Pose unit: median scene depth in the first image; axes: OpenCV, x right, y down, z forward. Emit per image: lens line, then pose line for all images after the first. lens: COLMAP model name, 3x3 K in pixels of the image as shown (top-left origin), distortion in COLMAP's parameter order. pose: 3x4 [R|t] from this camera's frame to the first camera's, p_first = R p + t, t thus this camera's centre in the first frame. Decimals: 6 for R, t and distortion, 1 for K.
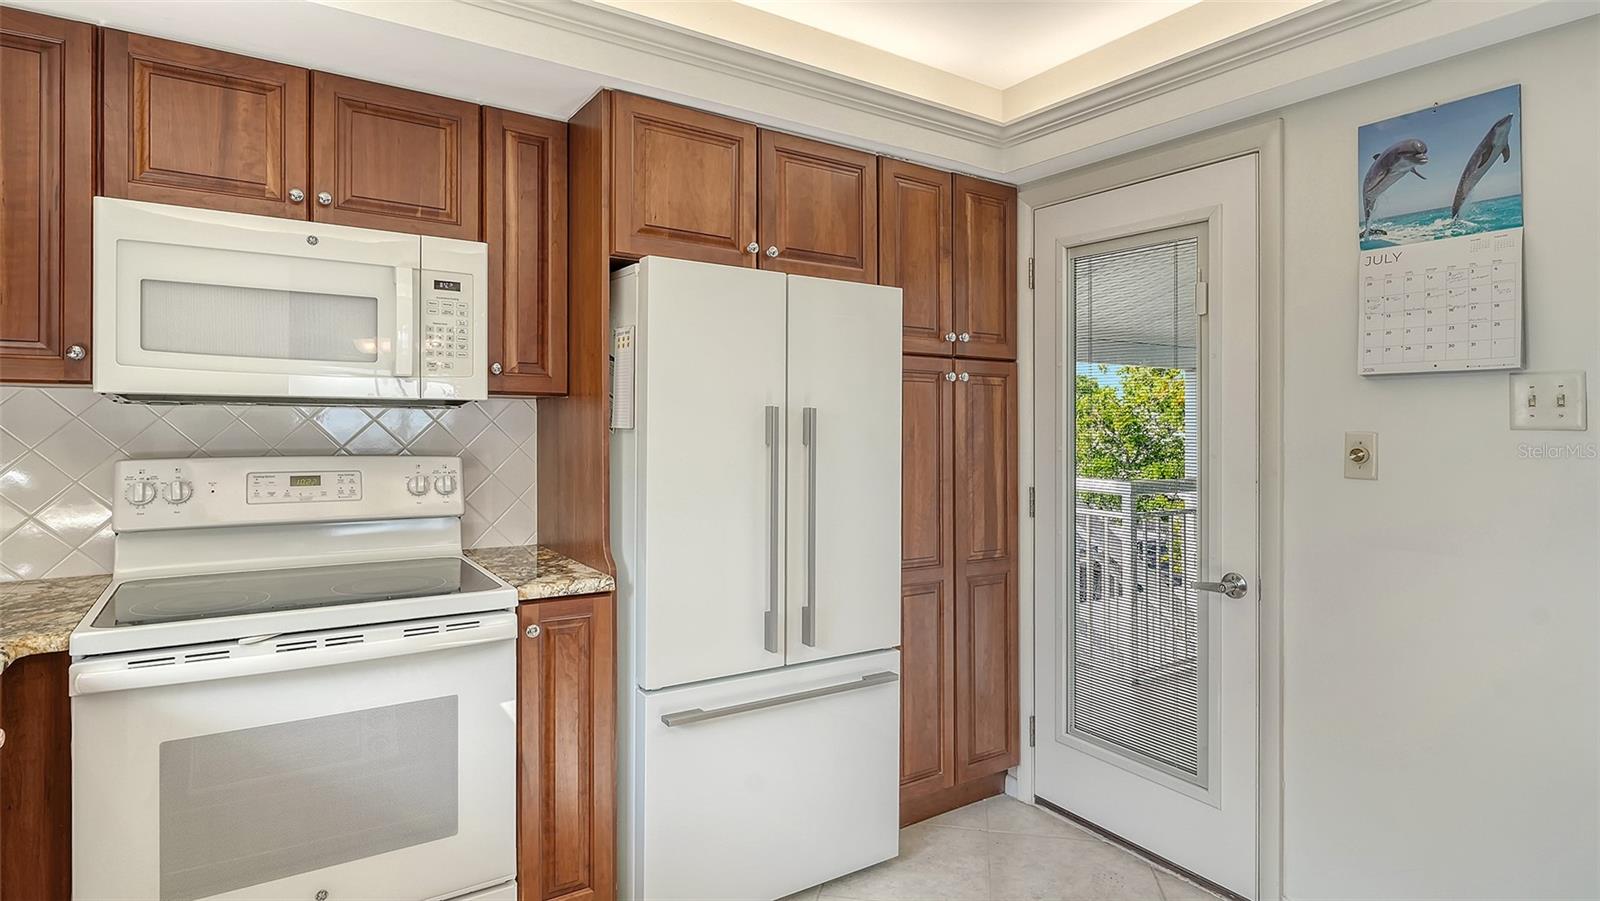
lens RADIAL K [[816.1, 0, 803.2], [0, 816.1, 414.6], [0, 0, 1]] dist [-0.005030, -0.004417]
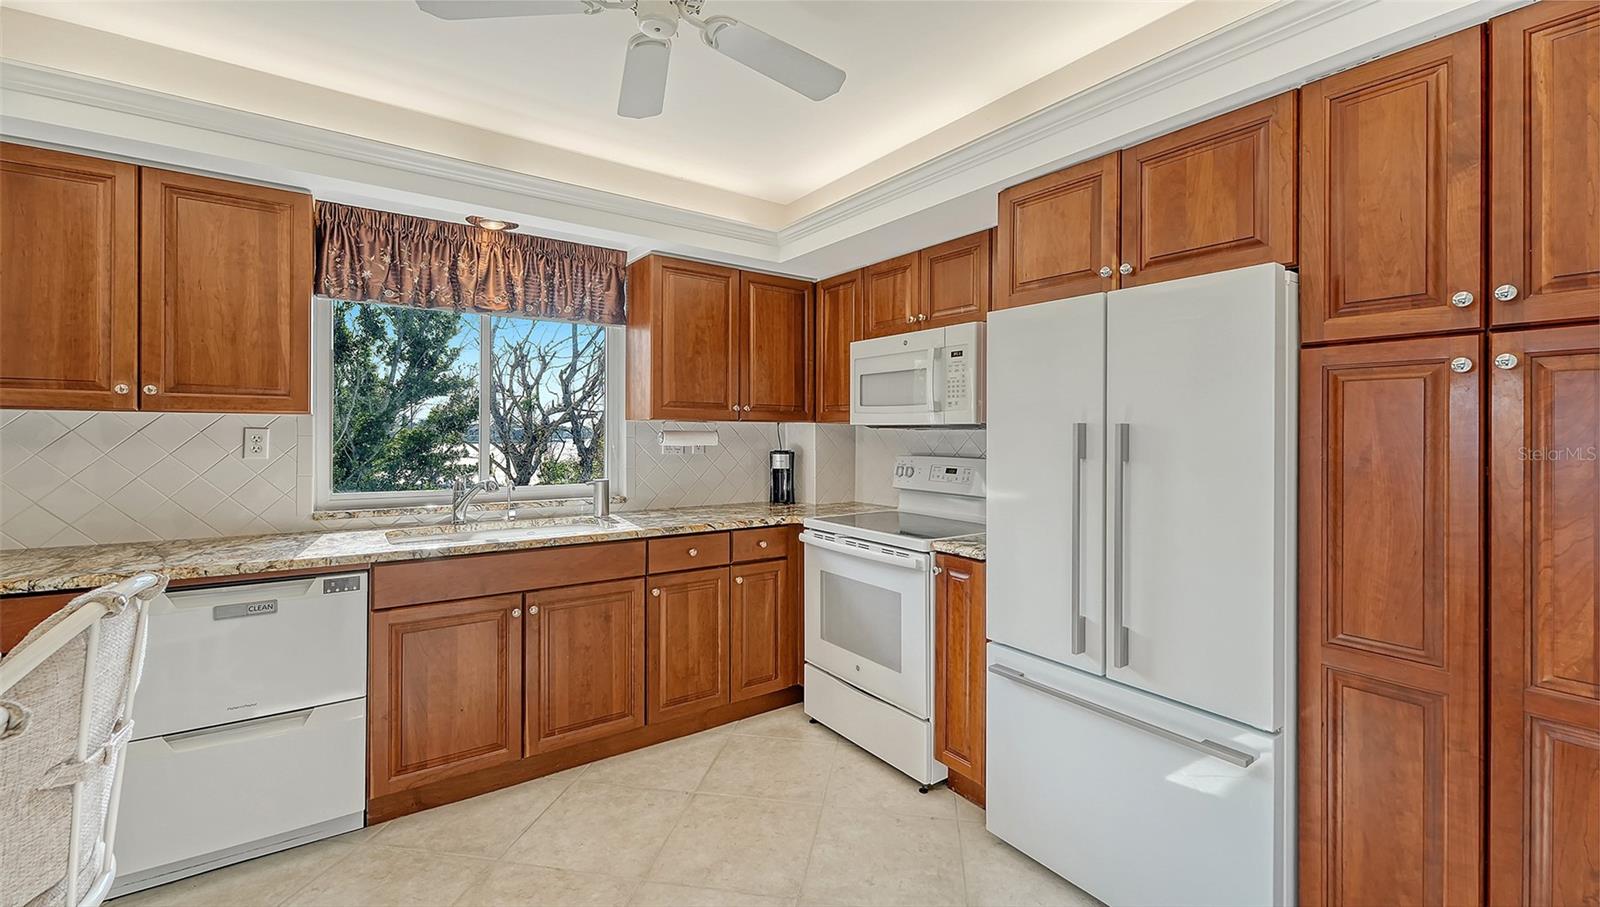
lens RADIAL K [[641.6, 0, 800.7], [0, 641.6, 429.5], [0, 0, 1]] dist [-0.003131, 0.000289]
pose [[0.041252, -0.012557, -0.999070, 0.783767], [0.005565, 0.999908, -0.012338, 0.006233], [0.999133, -0.005051, 0.041318, 0.602556]]
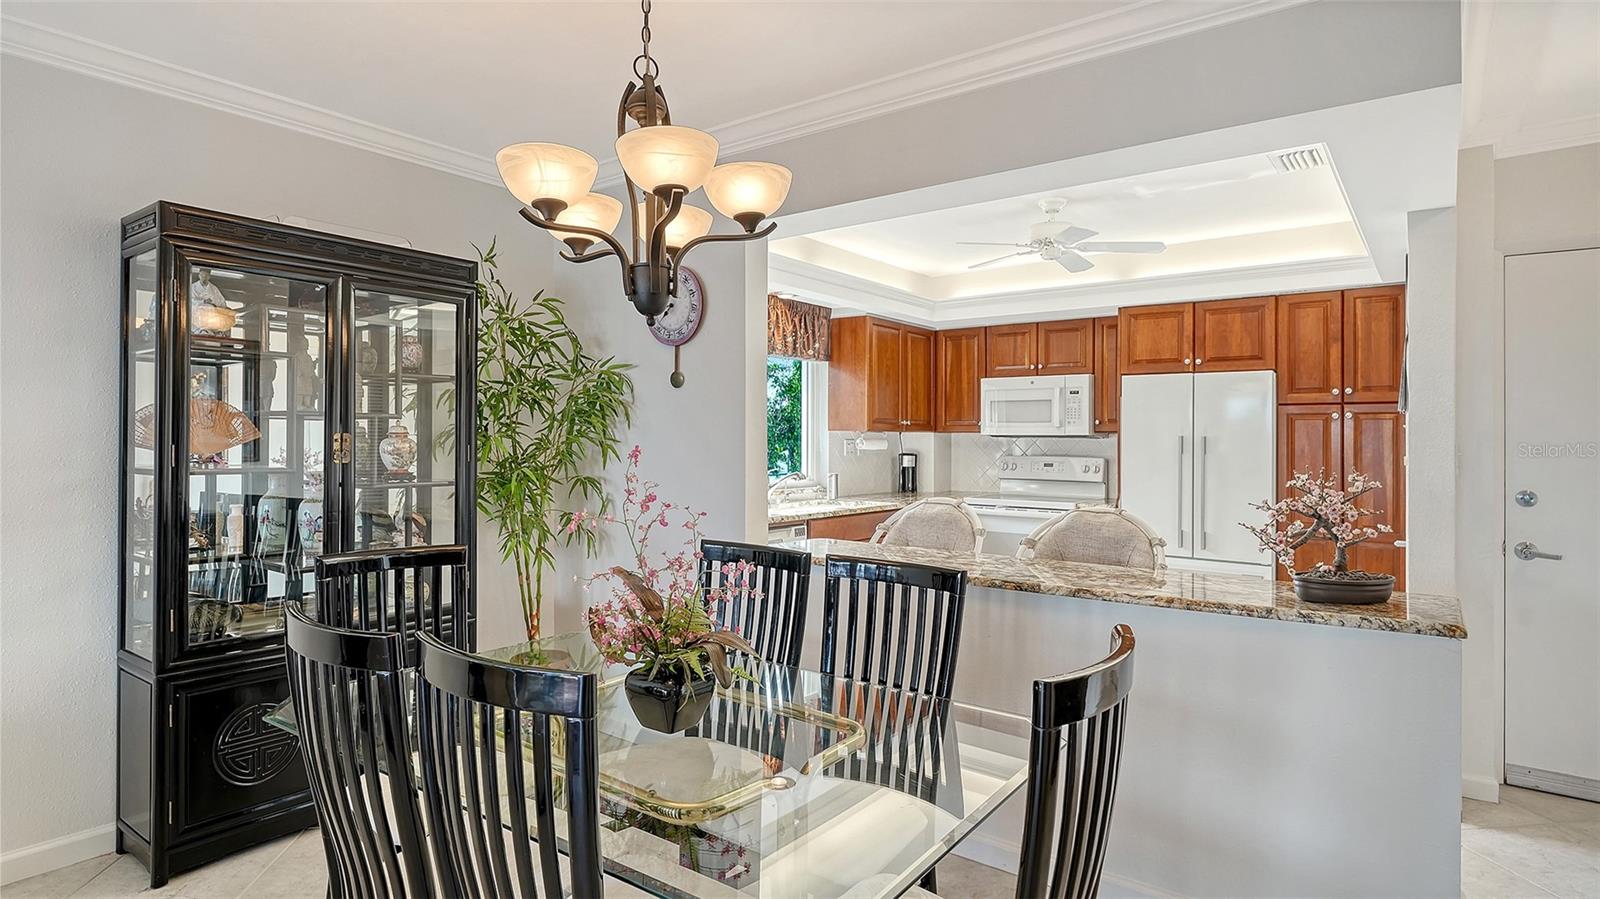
lens RADIAL K [[816.1, 0, 783.8], [0, 816.1, 438.2], [0, 0, 1]] dist [-0.005030, -0.004417]
pose [[0.310380, -0.007146, -0.950586, 1.725246], [0.006886, 0.999962, -0.005269, -0.000380], [0.950588, -0.004910, 0.310418, -0.705677]]
